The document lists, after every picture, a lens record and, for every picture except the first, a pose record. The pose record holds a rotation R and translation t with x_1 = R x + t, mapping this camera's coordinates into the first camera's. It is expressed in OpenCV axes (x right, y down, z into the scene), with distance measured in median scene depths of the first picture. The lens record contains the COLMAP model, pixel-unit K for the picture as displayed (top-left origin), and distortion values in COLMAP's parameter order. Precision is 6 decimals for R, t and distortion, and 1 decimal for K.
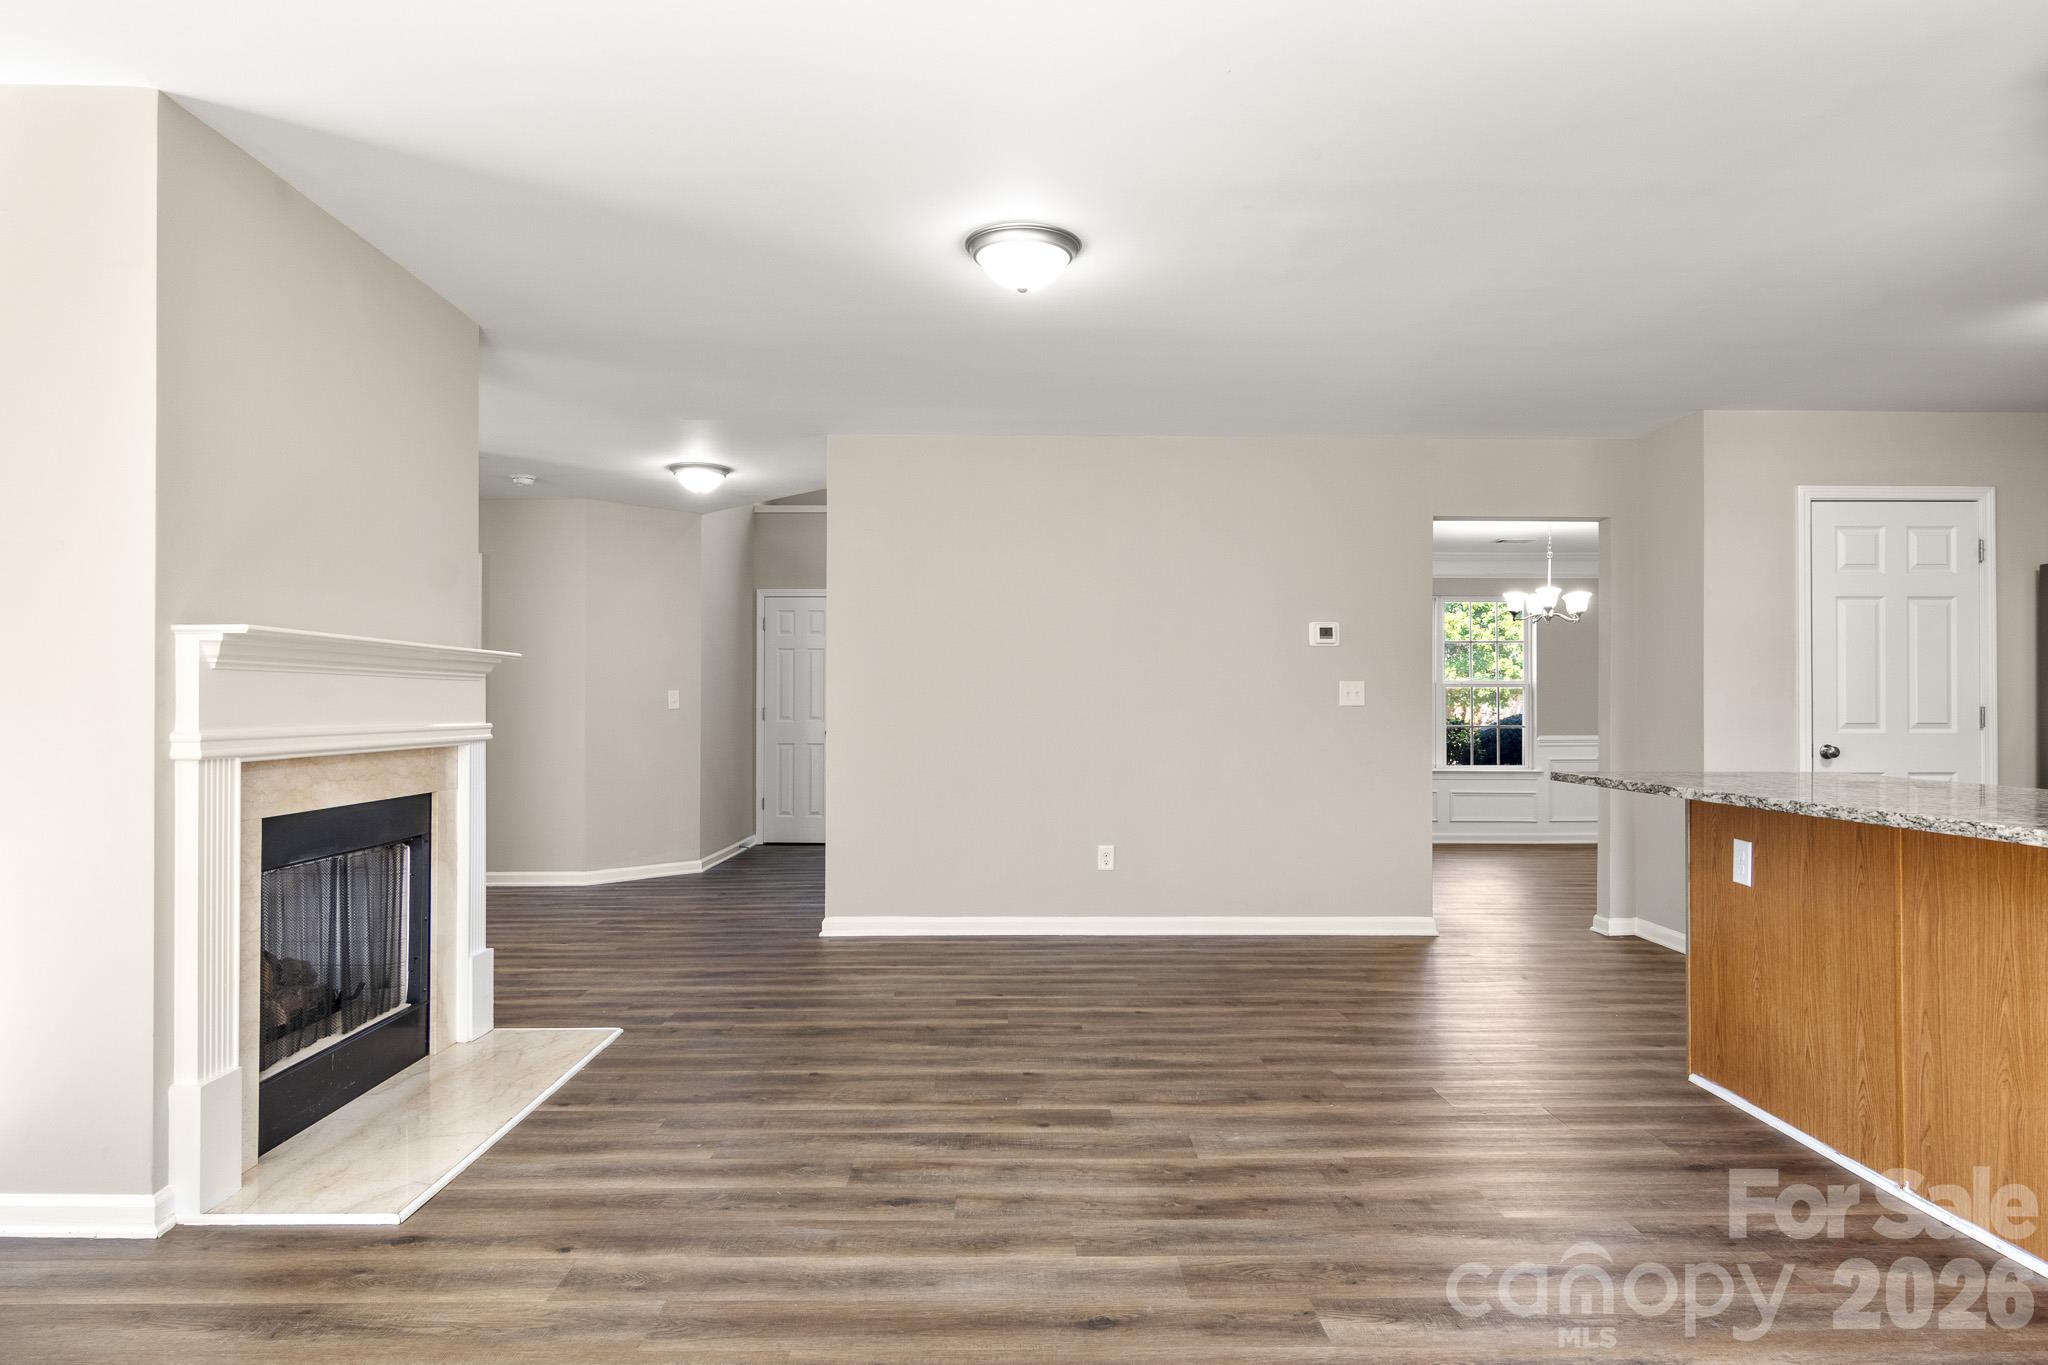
lens RADIAL K [[1228.6, 0, 1025.6], [0, 1228.6, 689.6], [0, 0, 1]] dist [-0.006019, 0.002151]
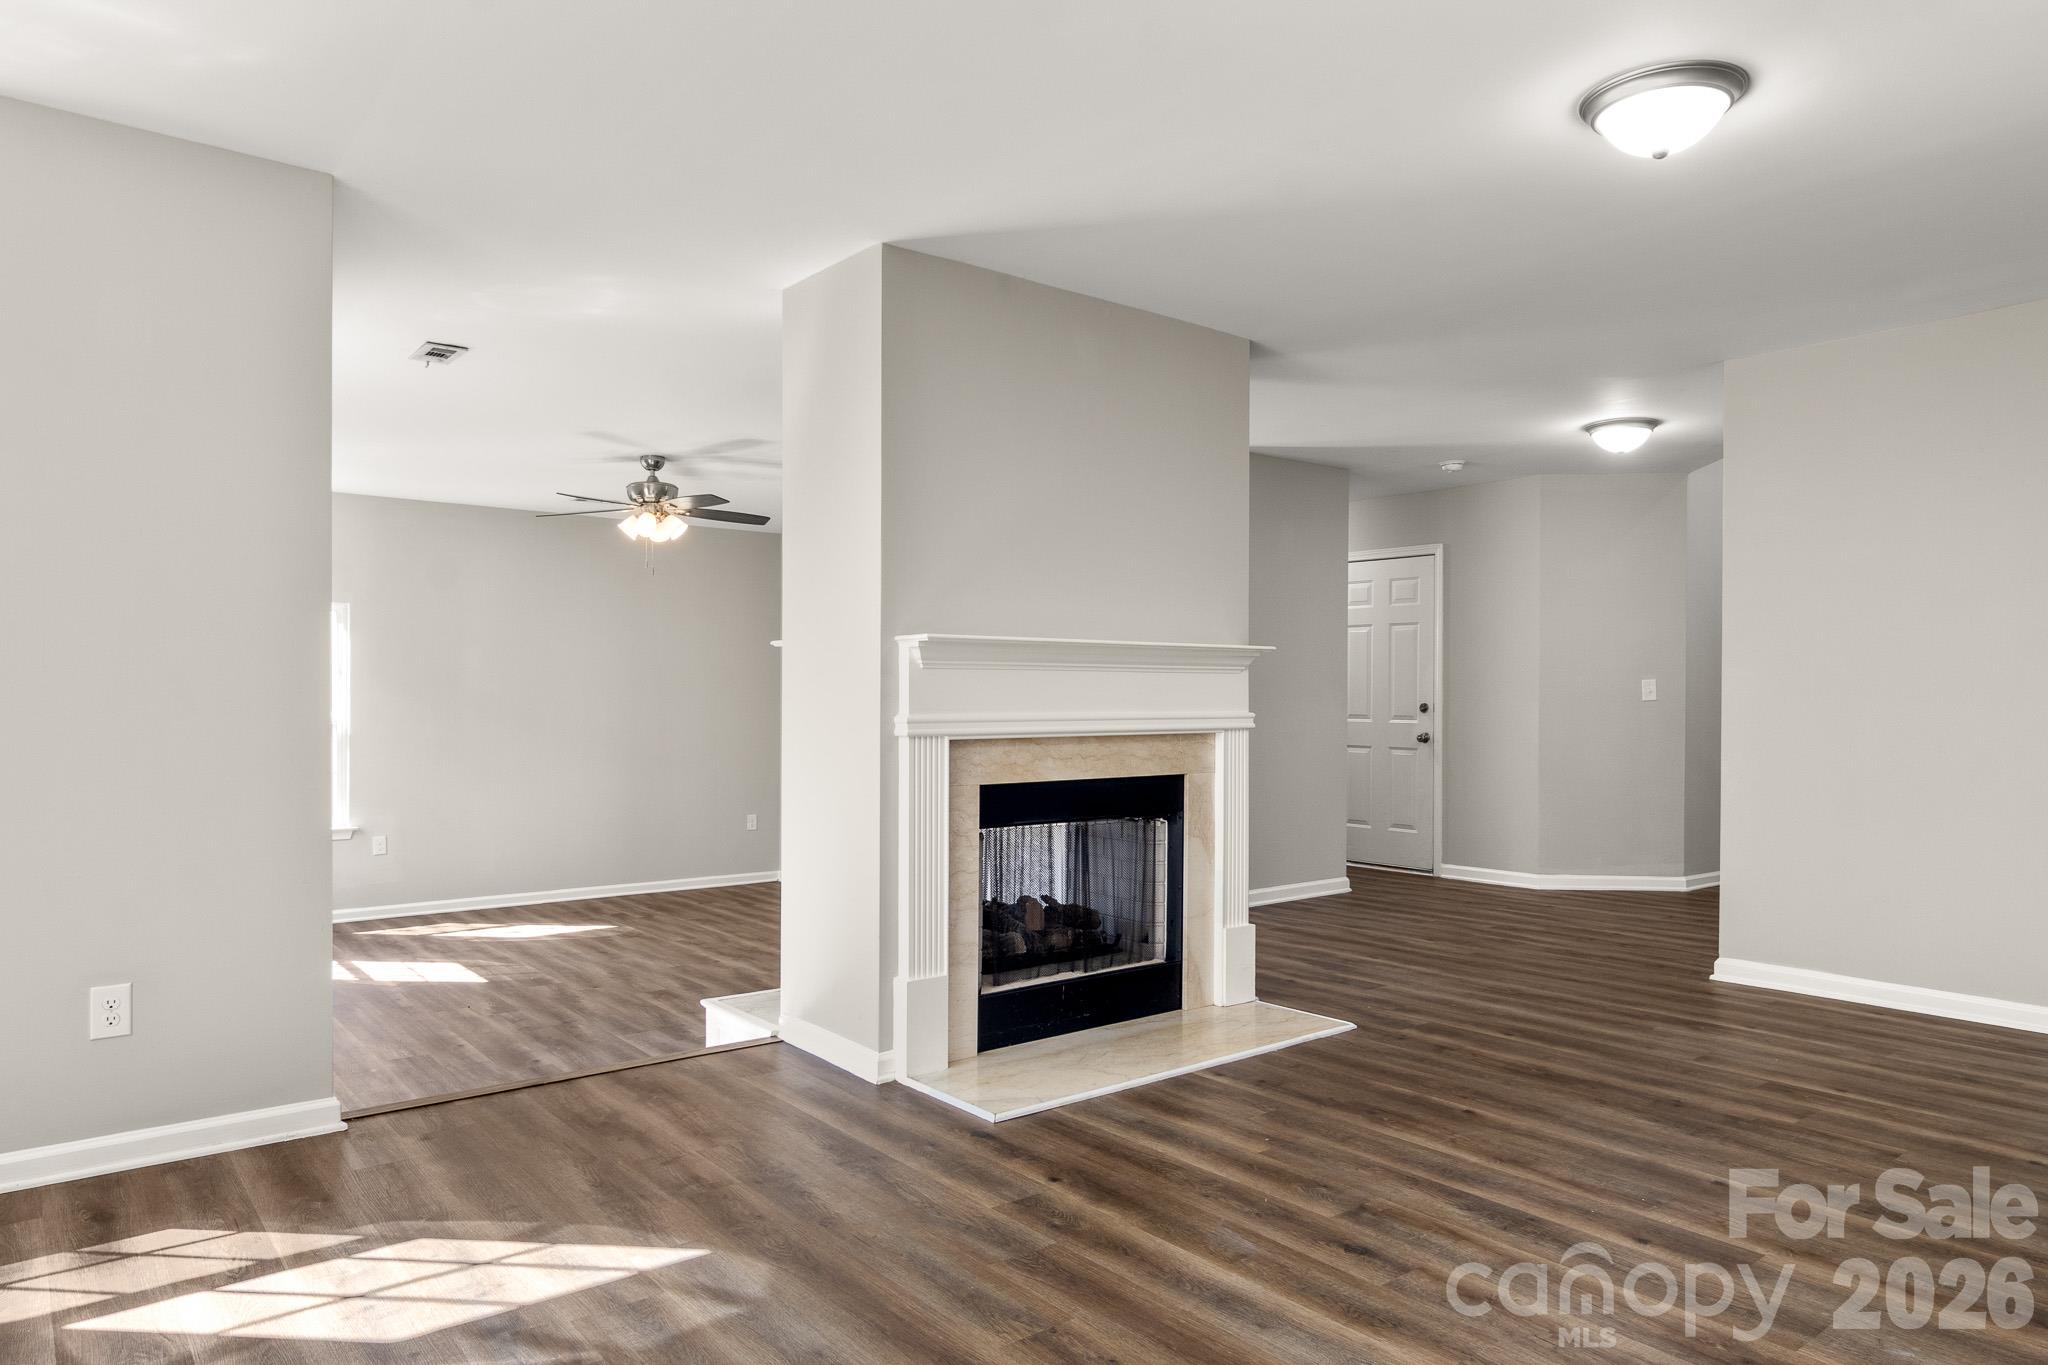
lens RADIAL K [[1308.3, 0, 1028.4], [0, 1308.3, 686.4], [0, 0, 1]] dist [-0.000666, 0.002848]
pose [[0.603760, -0.005848, -0.797144, 0.413090], [0.009611, 0.999954, -0.000056, 0.003152], [0.797108, -0.007627, 0.603789, 0.188429]]
